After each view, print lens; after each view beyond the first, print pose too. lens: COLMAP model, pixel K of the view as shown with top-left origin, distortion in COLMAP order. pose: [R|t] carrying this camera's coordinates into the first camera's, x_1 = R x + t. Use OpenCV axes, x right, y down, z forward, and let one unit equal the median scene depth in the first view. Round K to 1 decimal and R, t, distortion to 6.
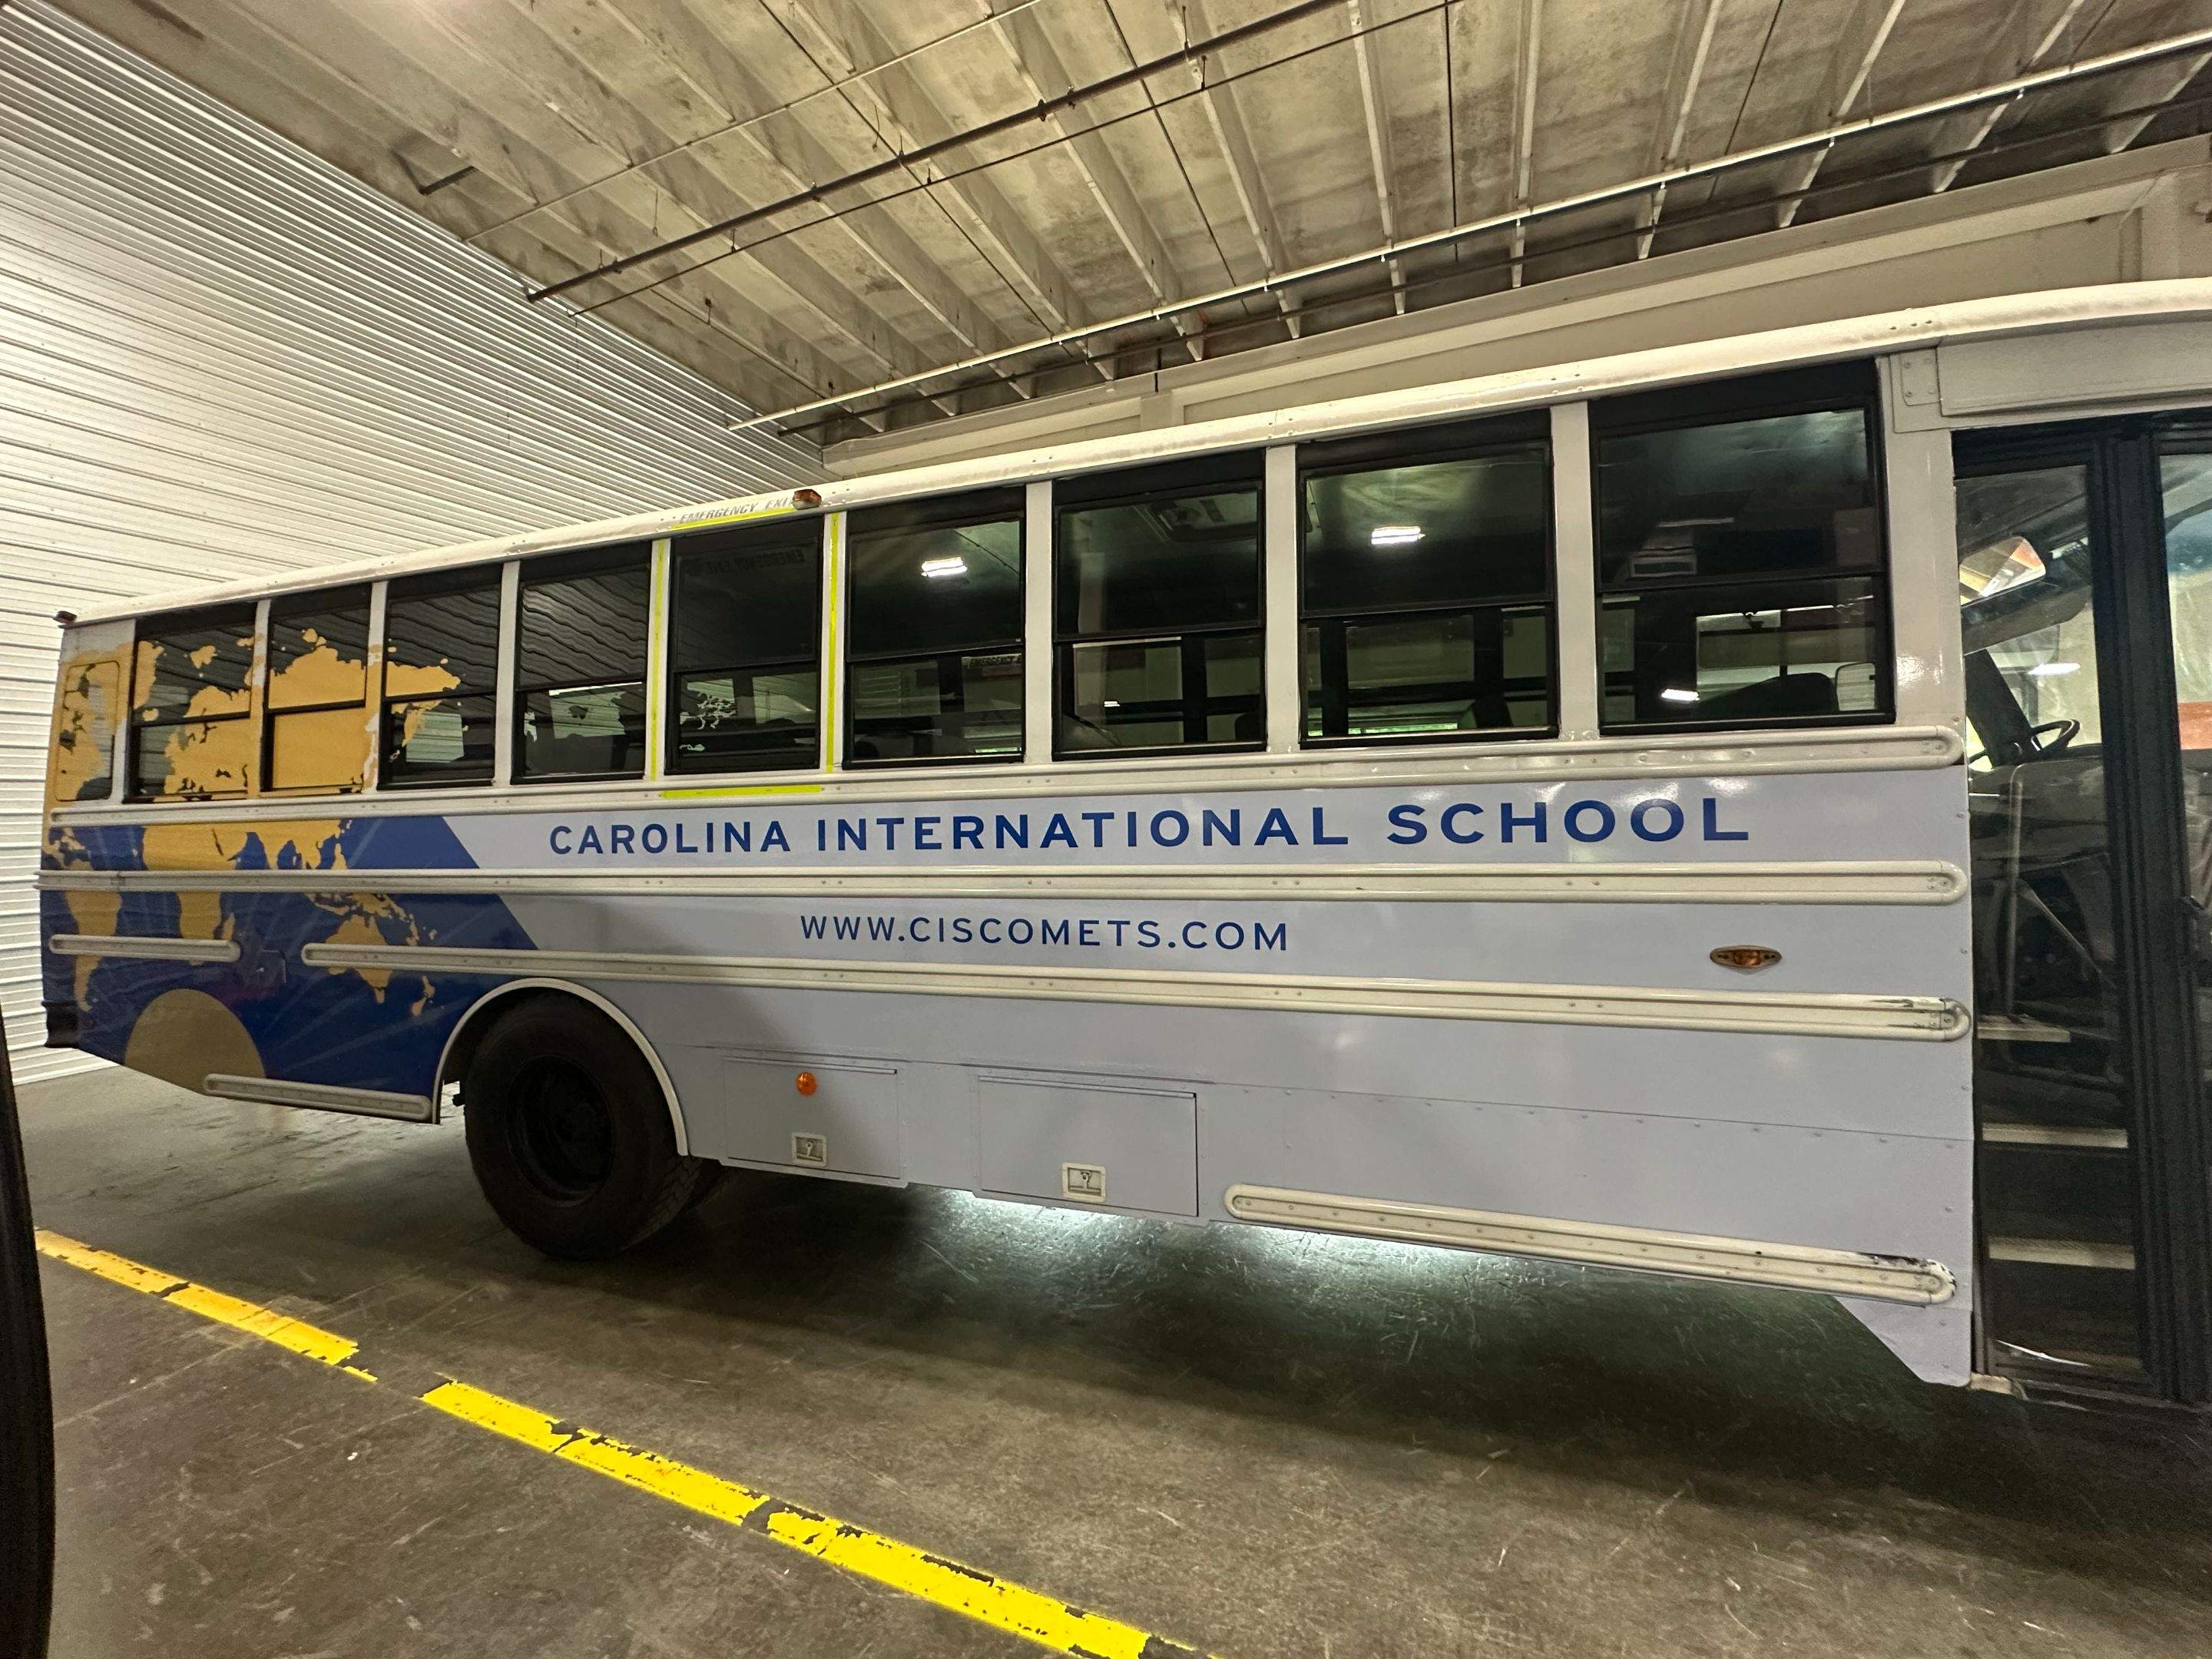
lens RADIAL K [[887.7, 0, 1112.0], [0, 887.7, 819.6], [0, 0, 1]] dist [-0.002364, 0.000466]
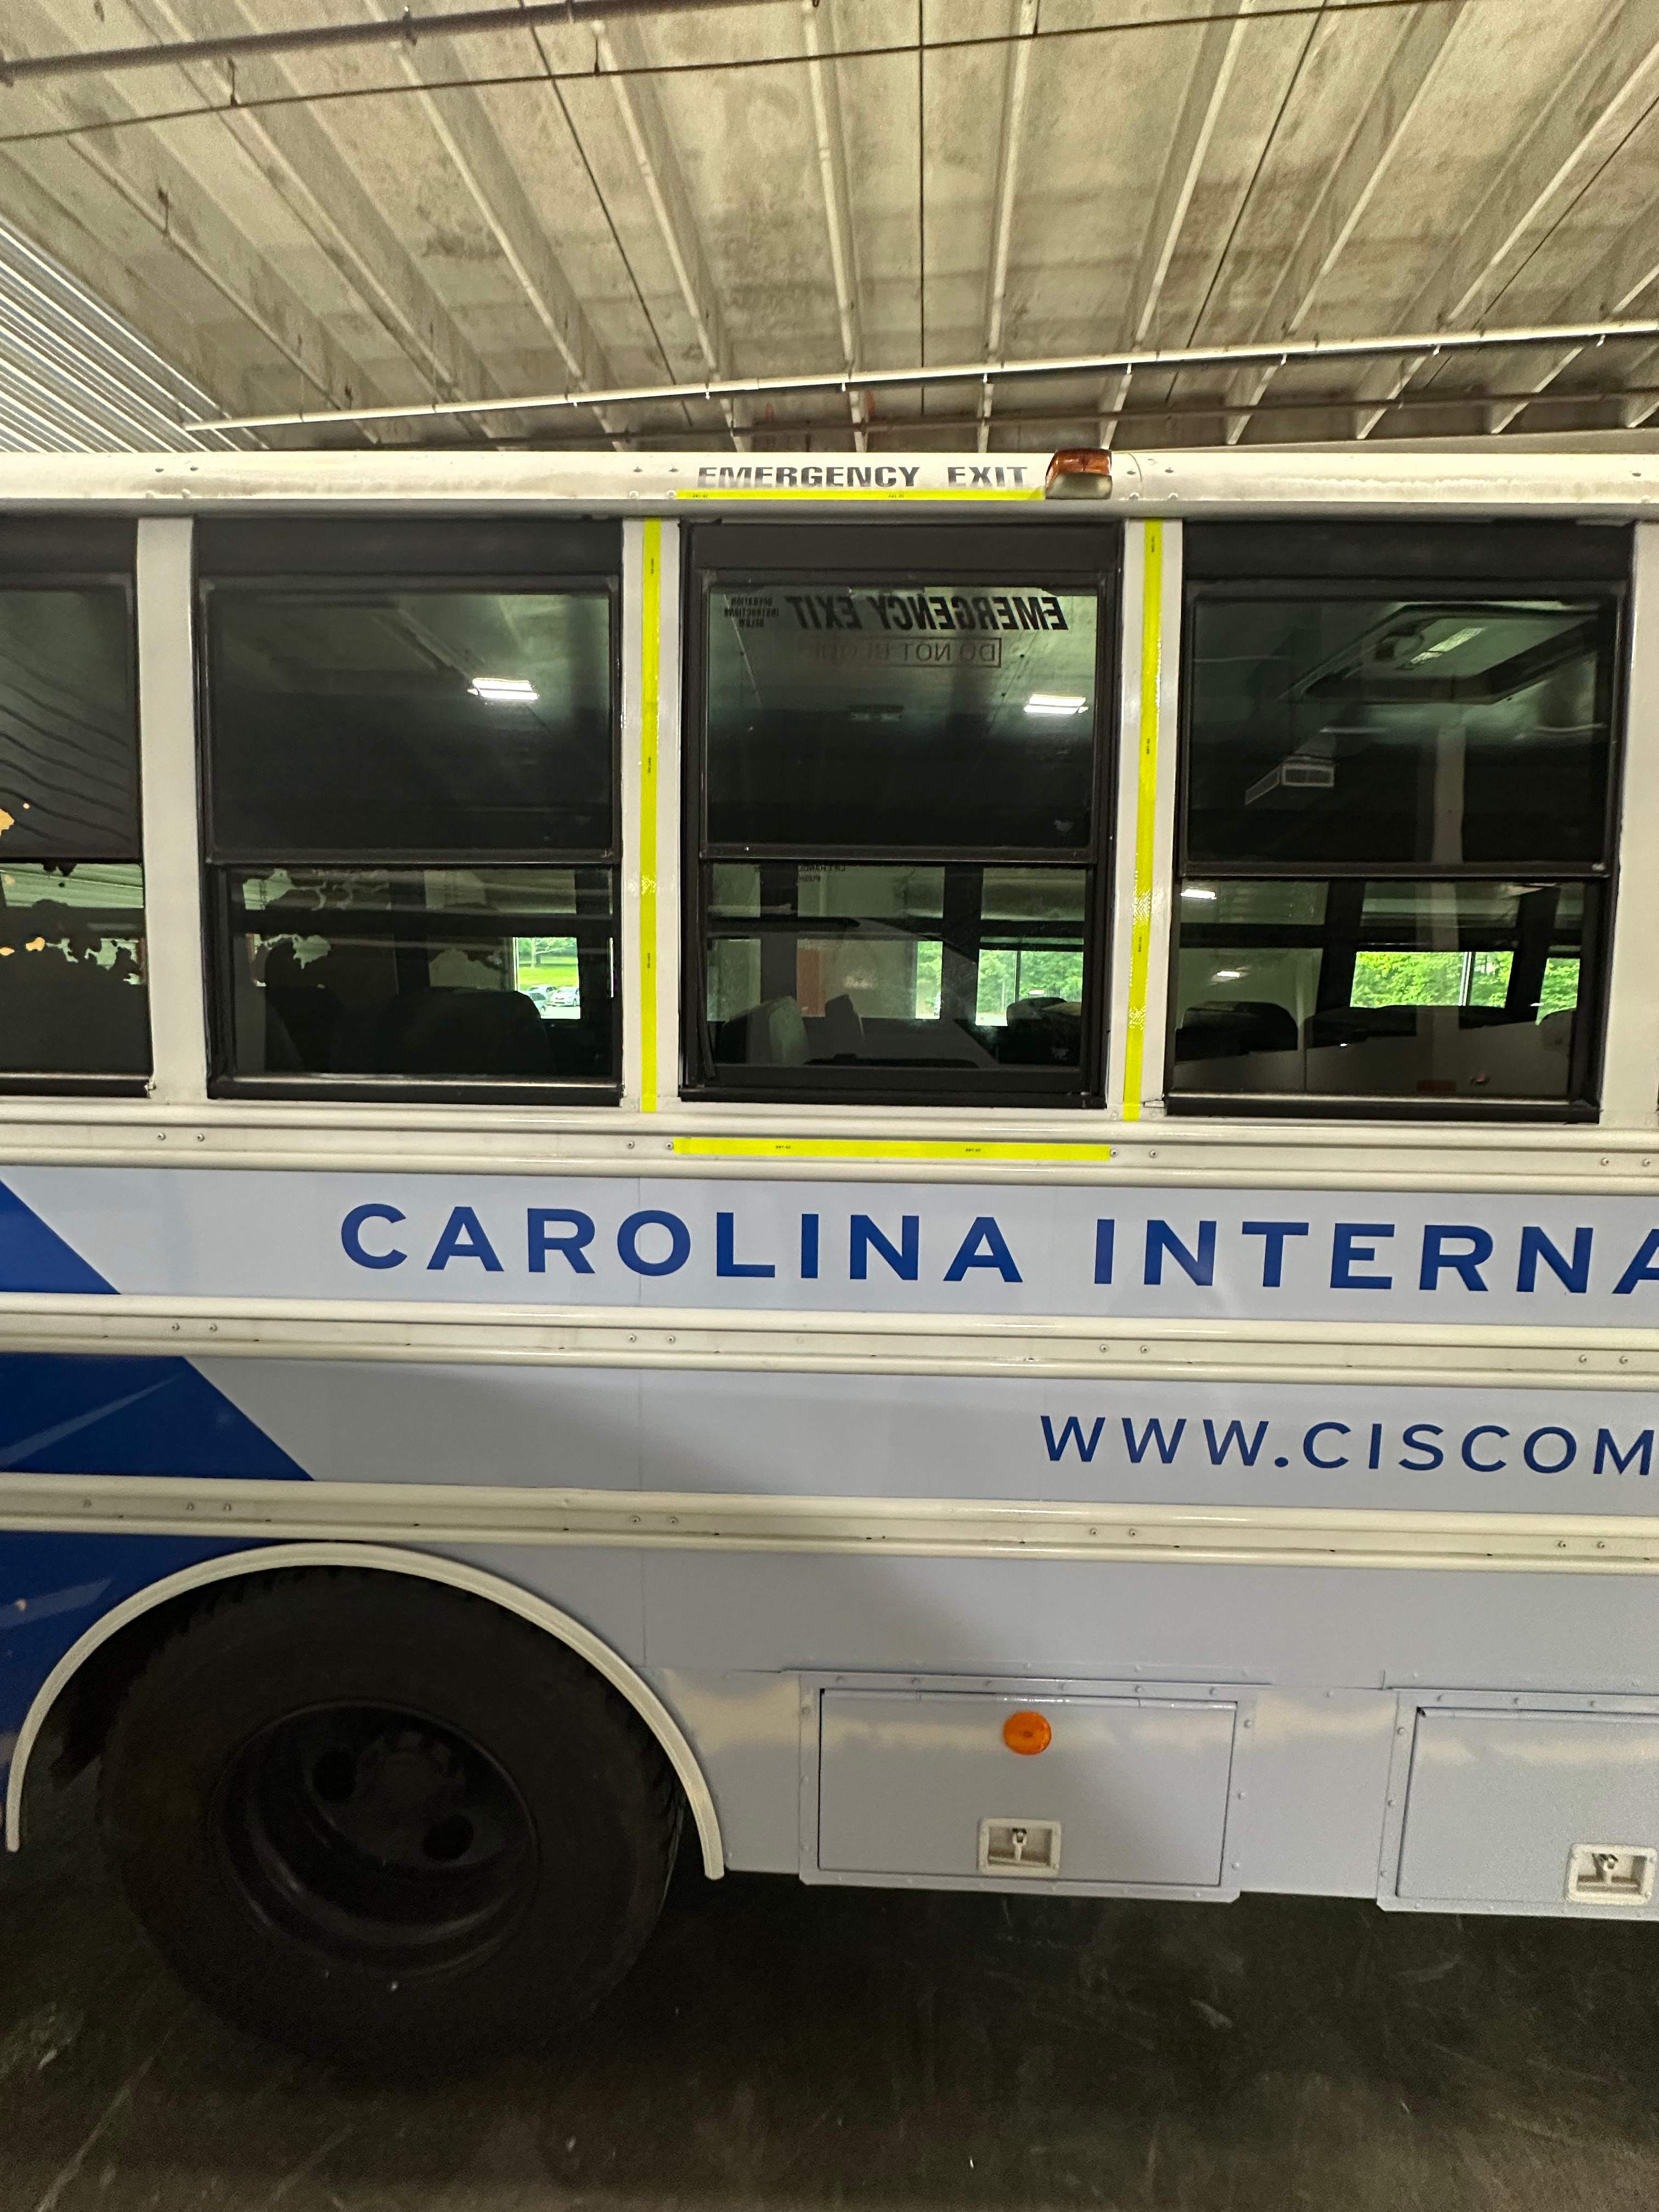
lens RADIAL K [[889.1, 0, 835.9], [0, 889.1, 1097.4], [0, 0, 1]] dist [-0.003236, 0.001986]
pose [[0.956862, 0.000415, 0.290544, -0.561365], [-0.034995, 0.992884, 0.113832, -0.104579], [-0.288429, -0.119089, 0.950067, 0.567793]]
